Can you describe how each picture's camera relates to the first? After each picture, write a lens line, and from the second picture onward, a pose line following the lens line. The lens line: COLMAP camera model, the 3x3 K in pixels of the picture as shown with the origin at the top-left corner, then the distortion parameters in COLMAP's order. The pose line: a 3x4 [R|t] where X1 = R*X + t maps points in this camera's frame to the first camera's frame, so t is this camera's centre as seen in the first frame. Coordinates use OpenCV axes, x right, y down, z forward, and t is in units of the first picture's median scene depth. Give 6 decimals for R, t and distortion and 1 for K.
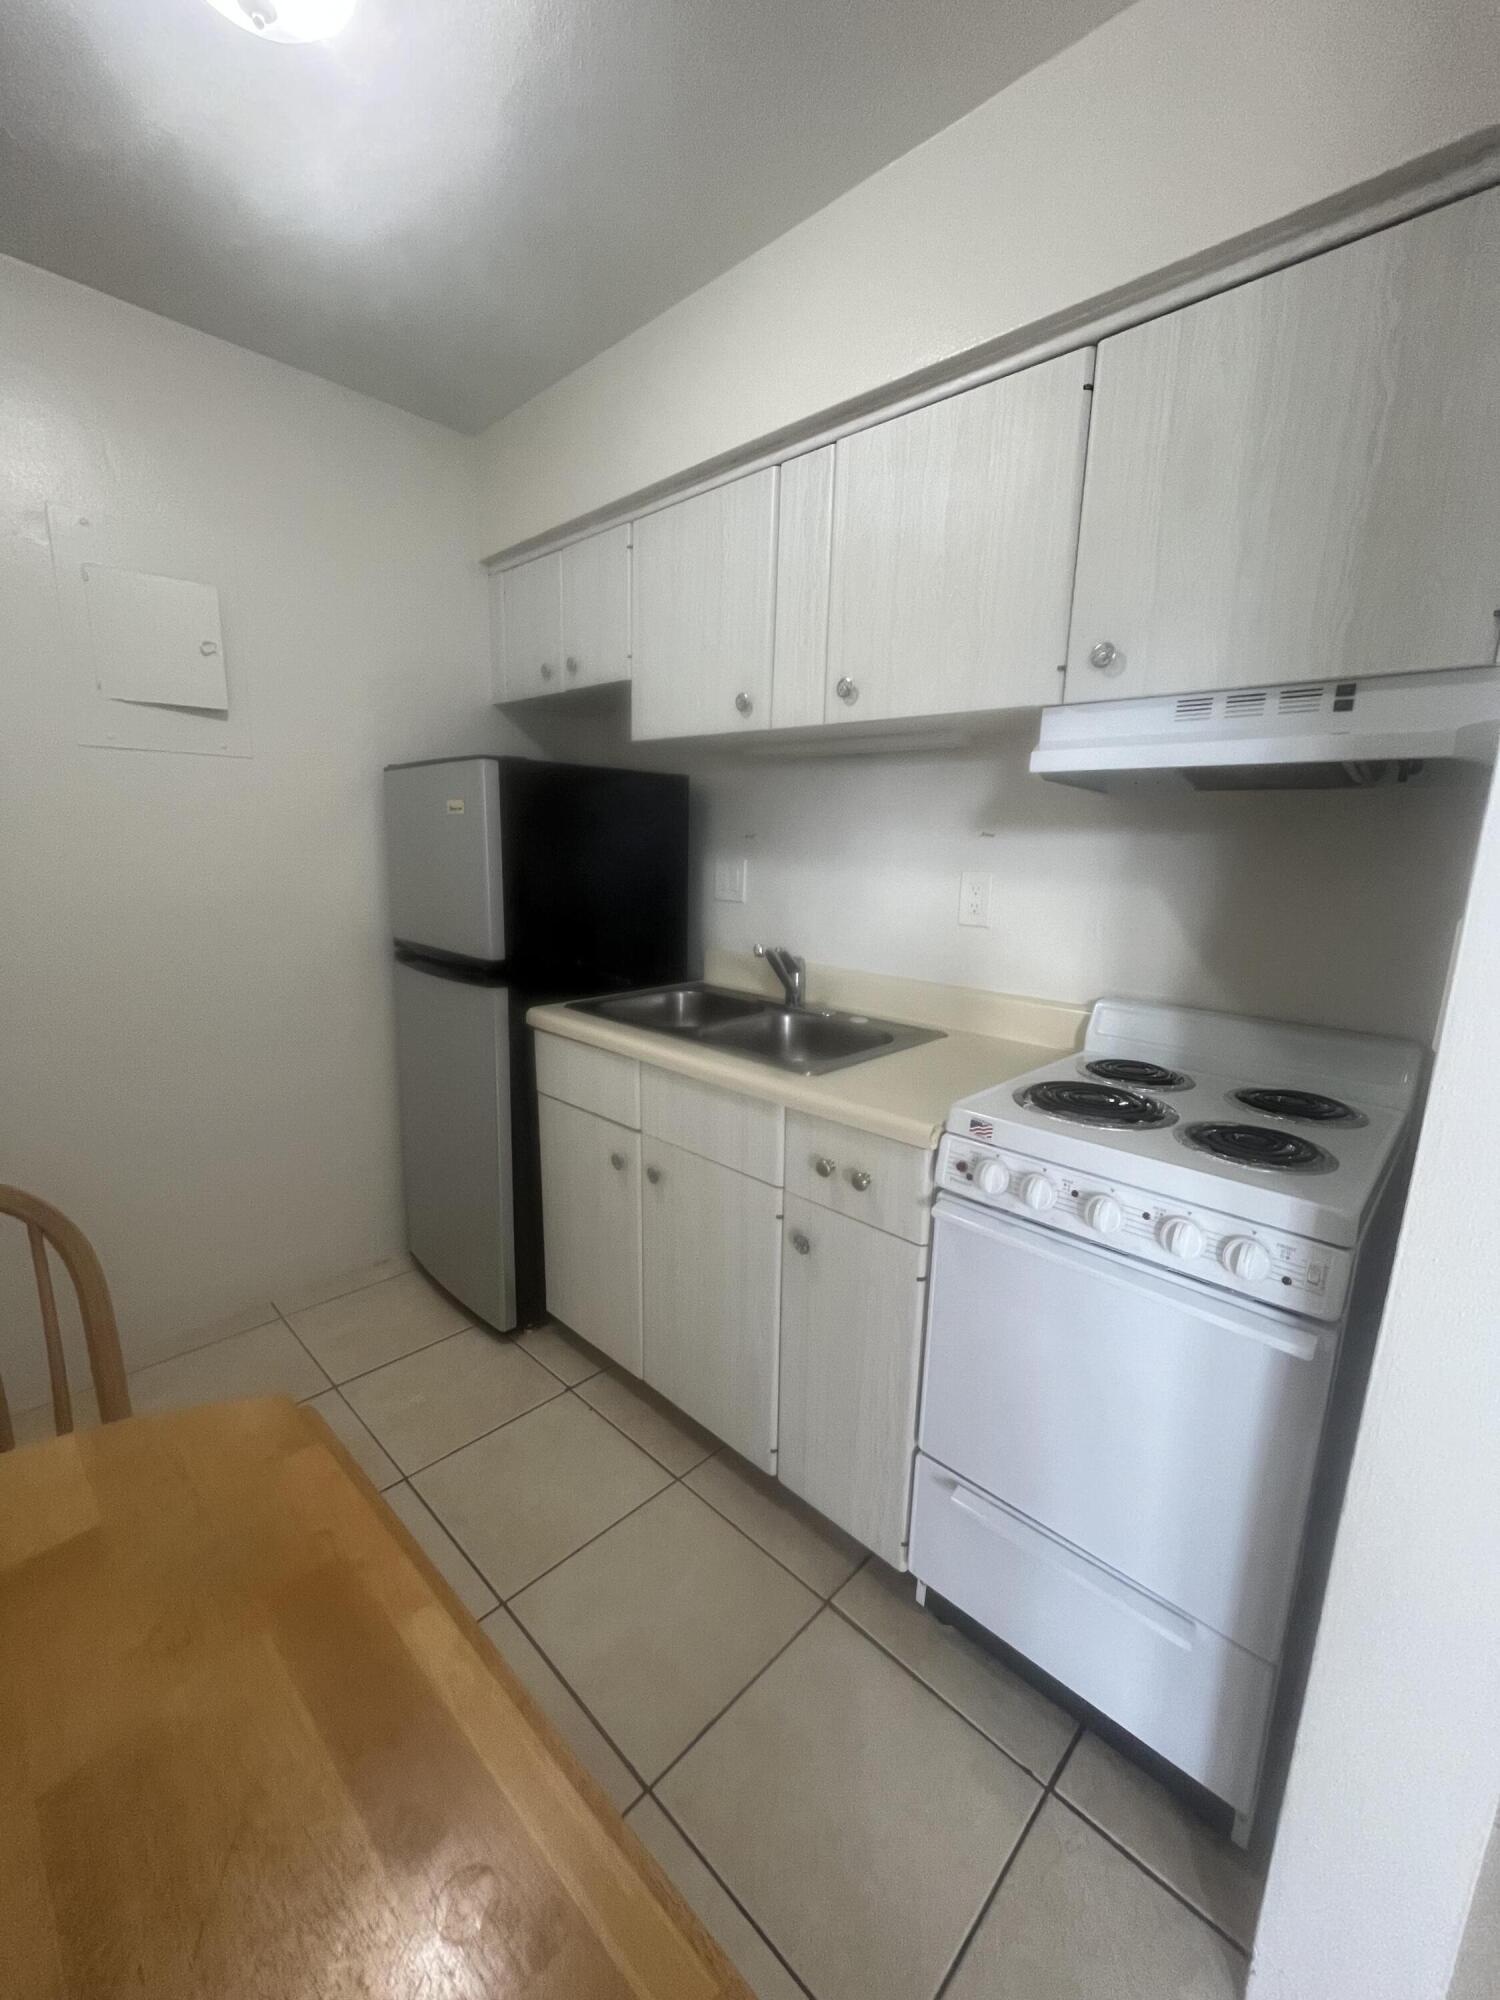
lens RADIAL K [[806.1, 0, 750.2], [0, 806.1, 997.7], [0, 0, 1]] dist [-0.003922, 0.000023]
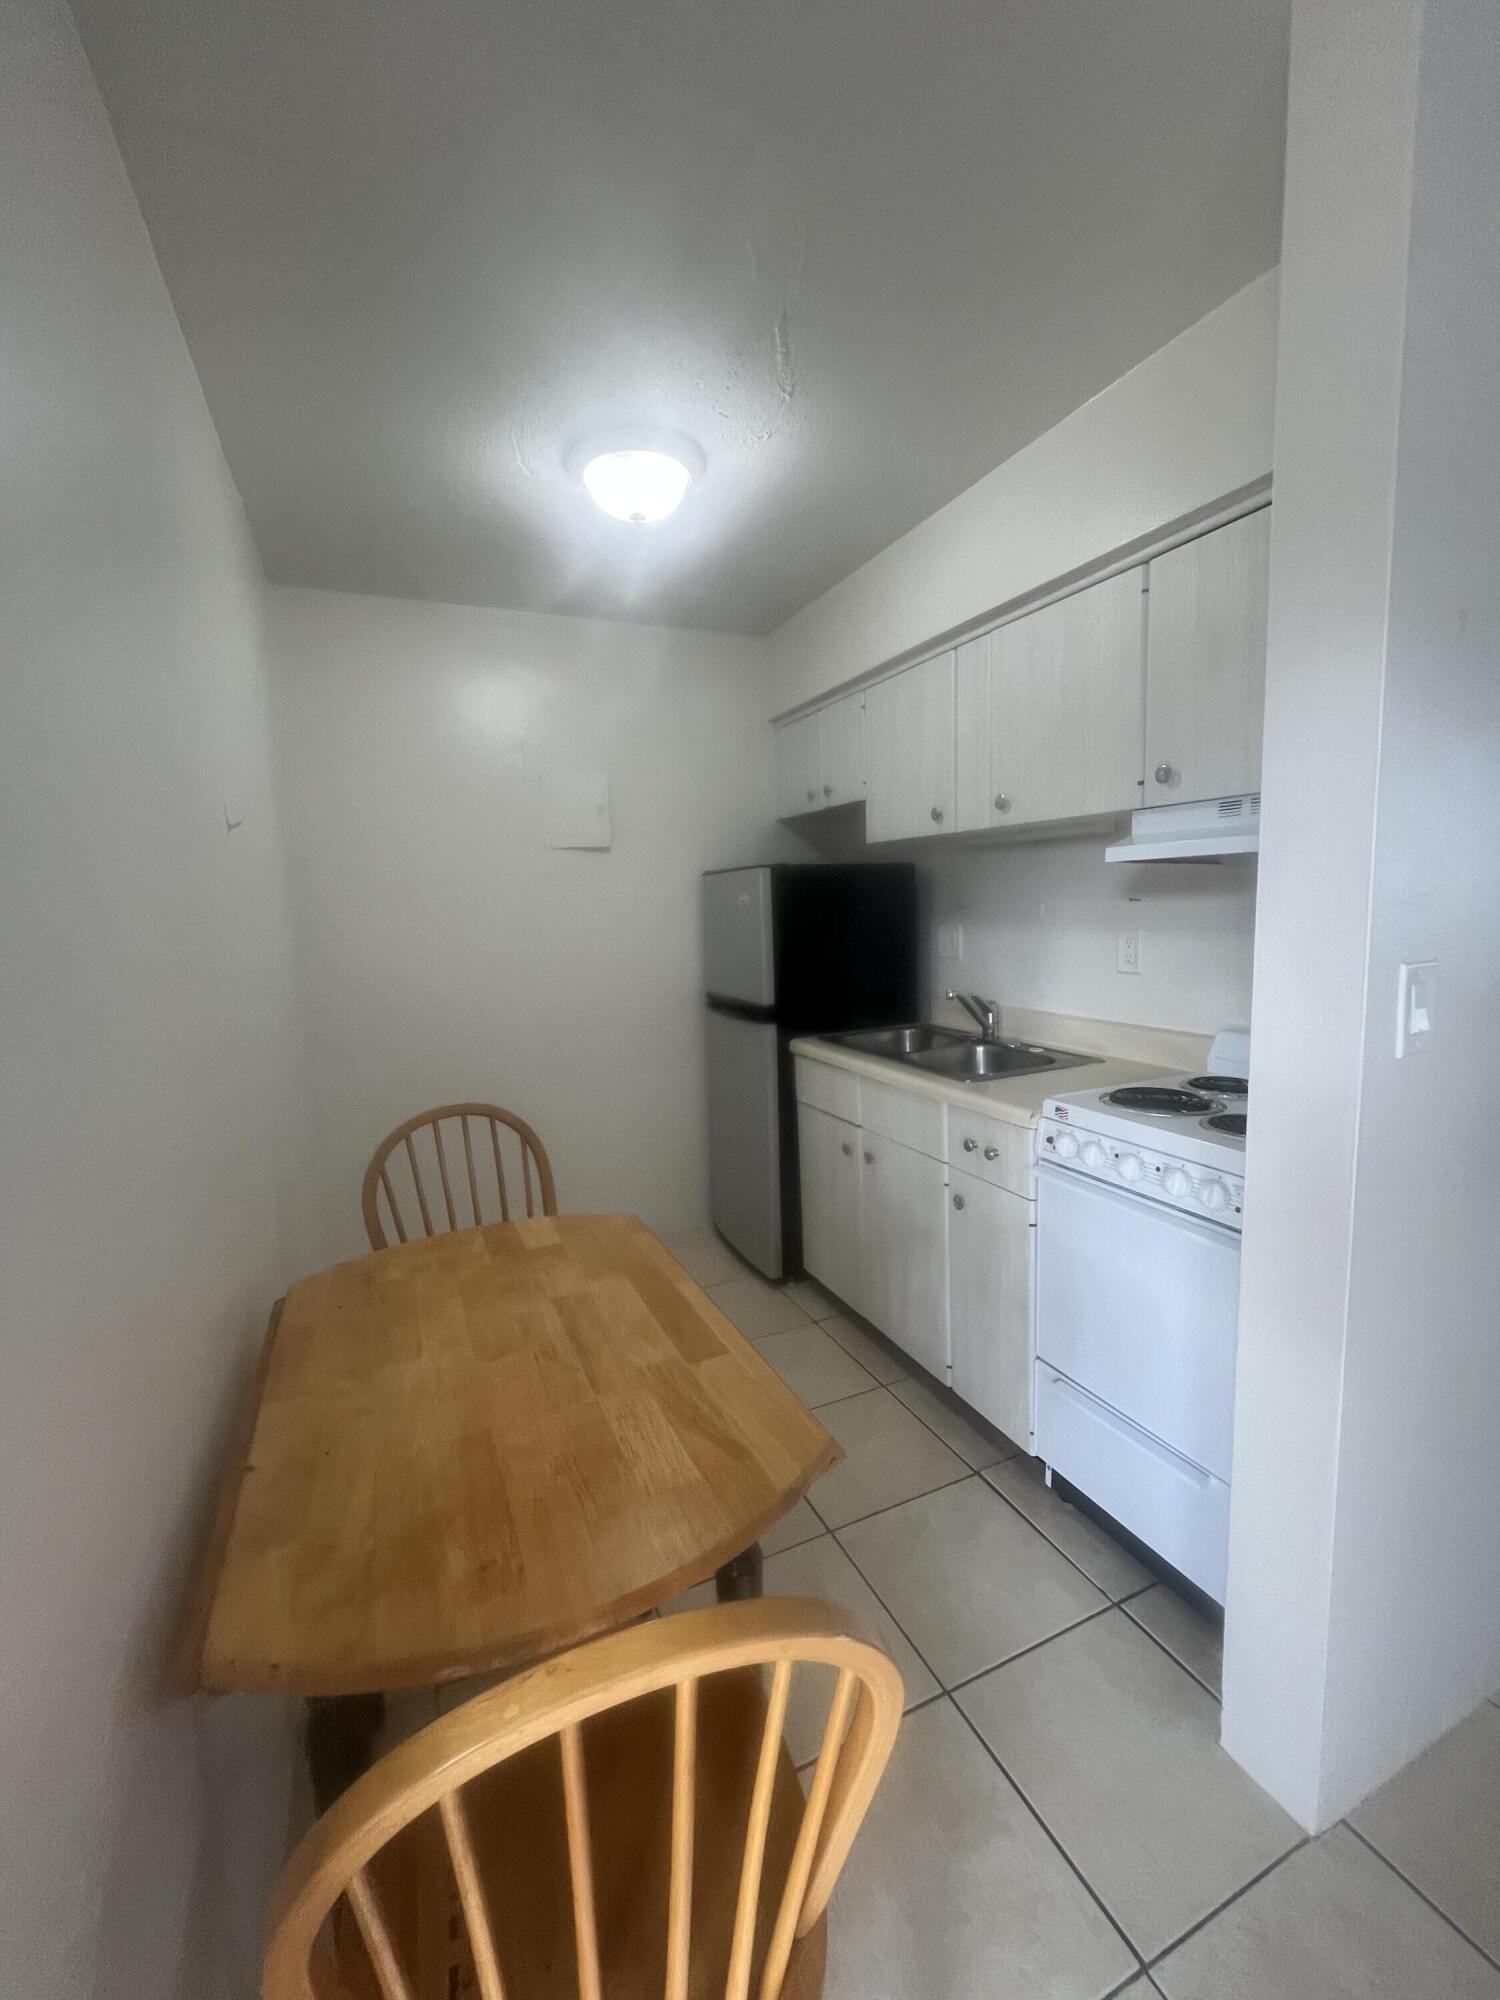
lens RADIAL K [[806.1, 0, 750.2], [0, 806.1, 997.7], [0, 0, 1]] dist [-0.003922, 0.000023]
pose [[0.926289, -0.012781, -0.376597, 0.209791], [-0.014677, 0.997442, -0.069951, 0.044426], [0.376528, 0.070322, 0.923732, -0.361315]]
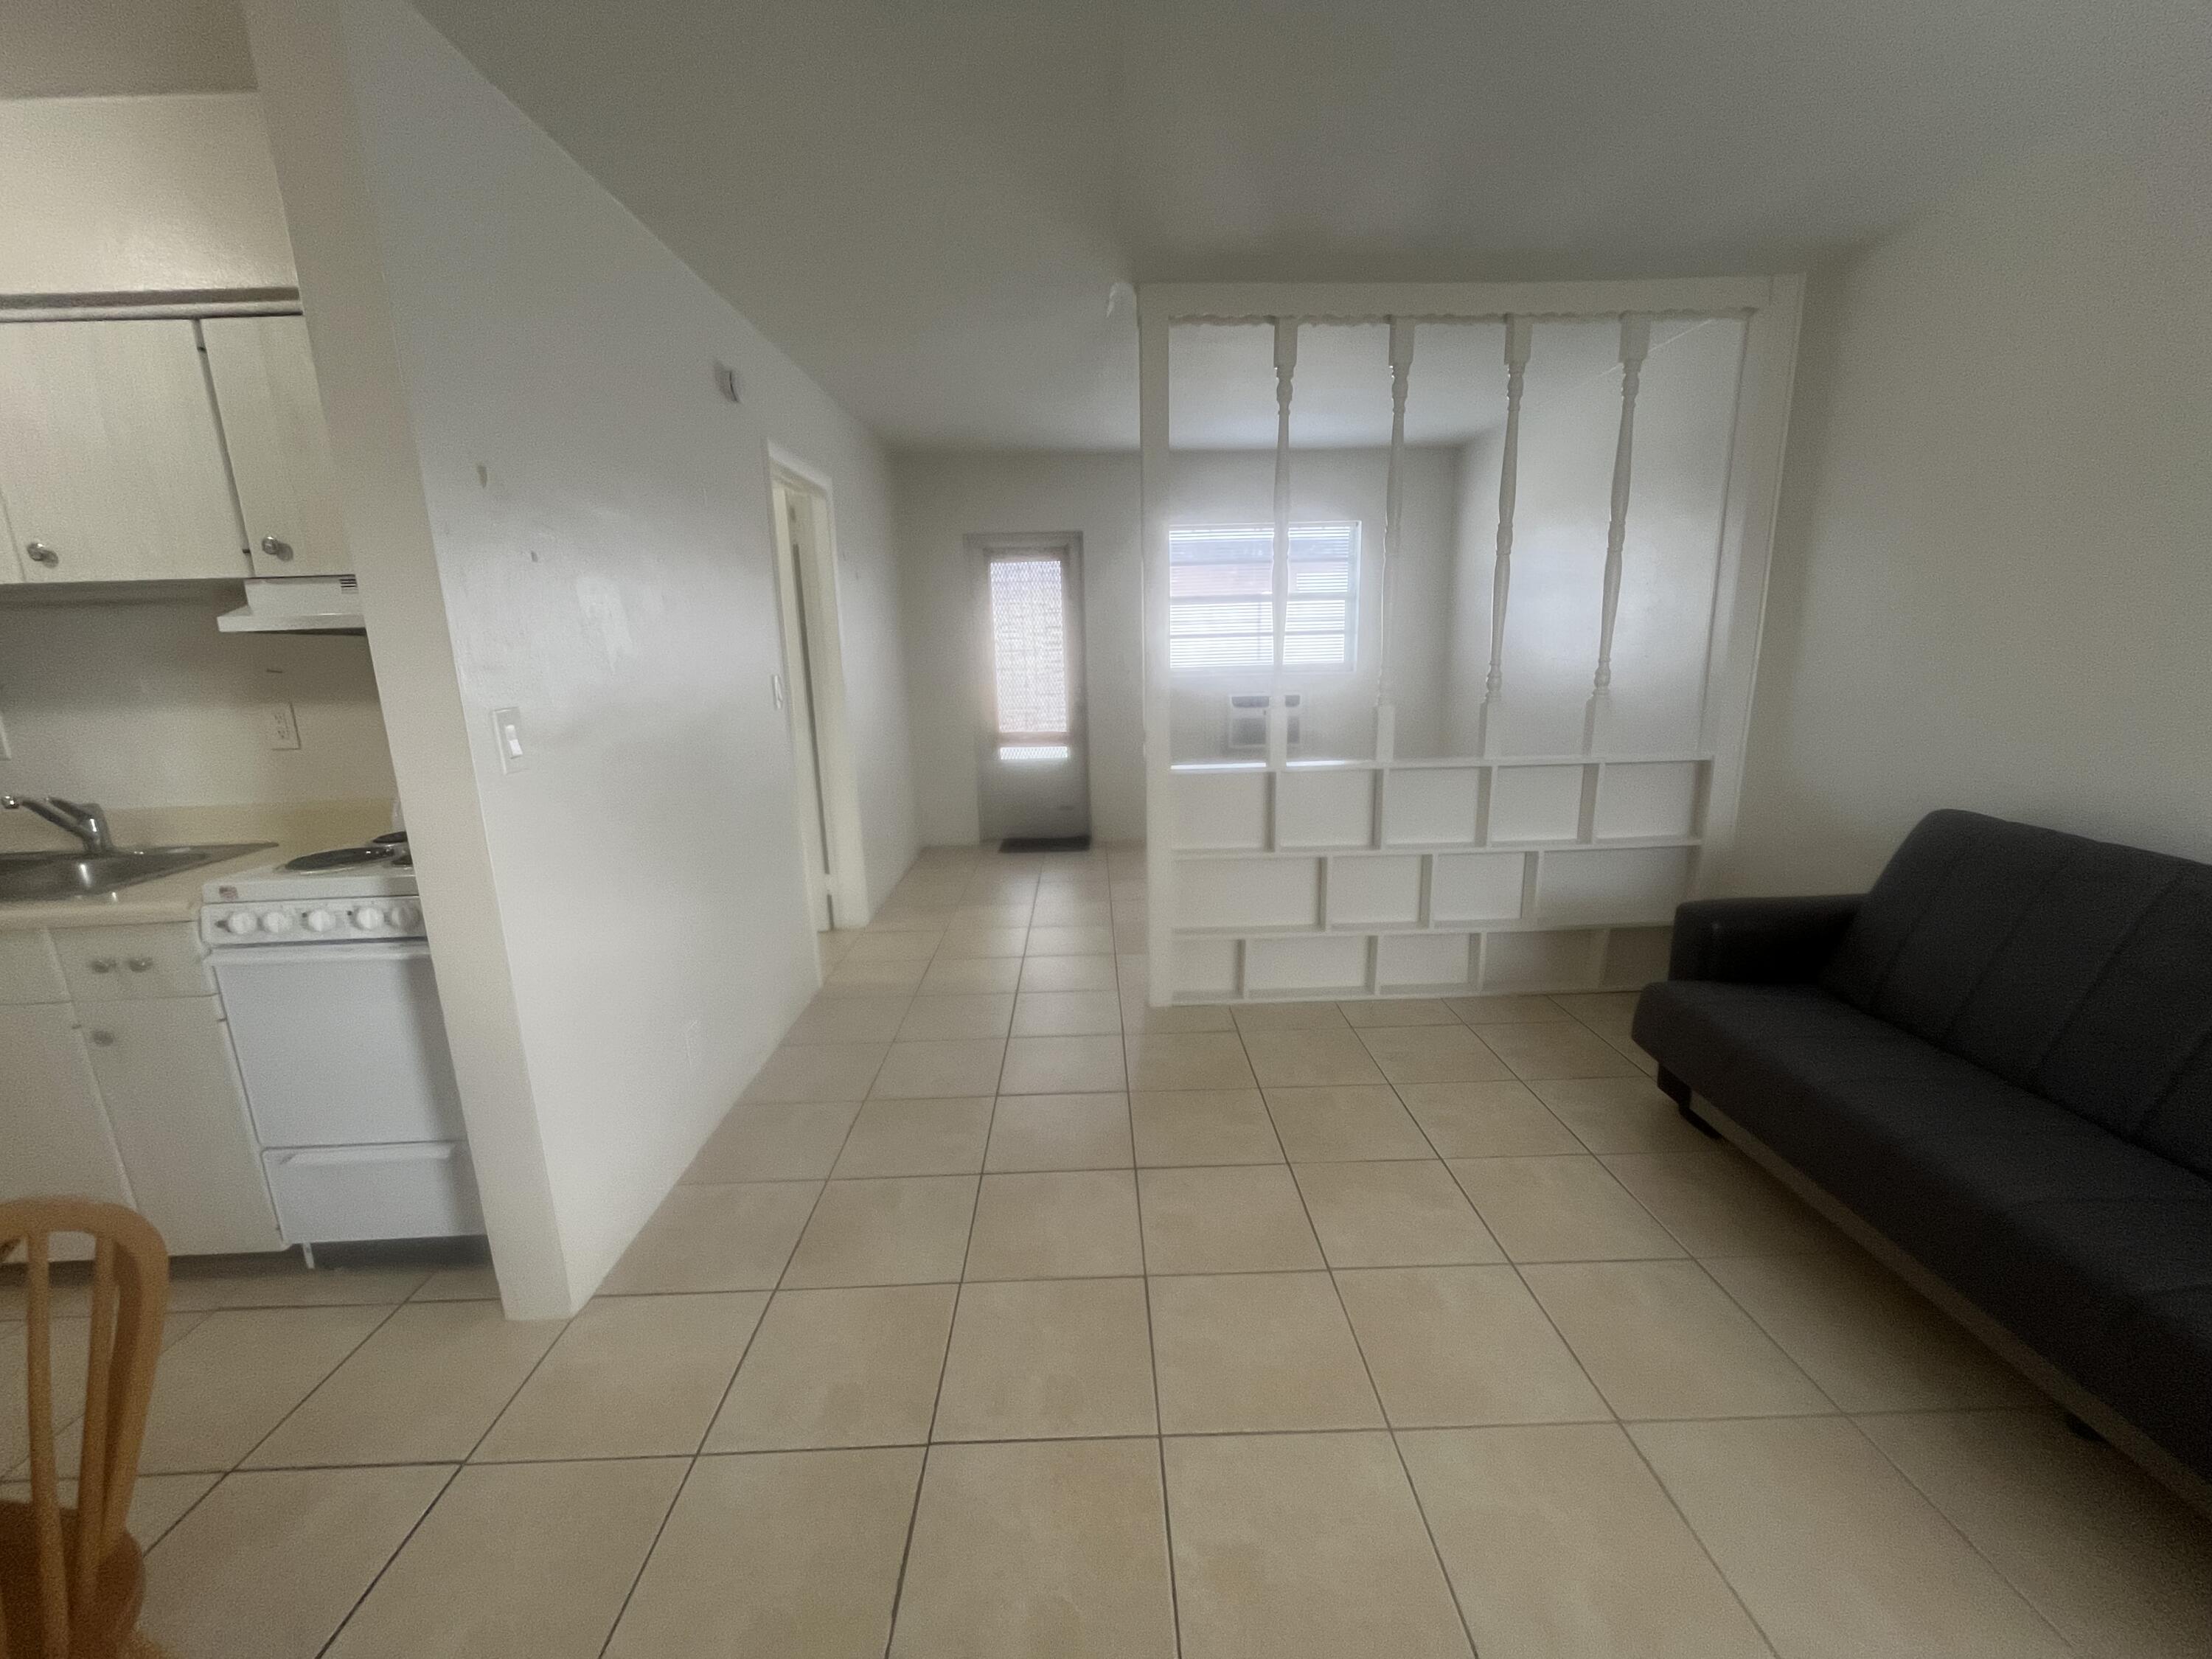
lens RADIAL K [[891.5, 0, 1102.6], [0, 891.5, 829.3], [0, 0, 1]] dist [-0.003922, 0.000023]
pose [[0.706805, -0.197332, 0.679328, 0.221682], [0.185208, 0.978429, 0.091516, 0.129251], [-0.682734, 0.061133, 0.728106, -0.762401]]
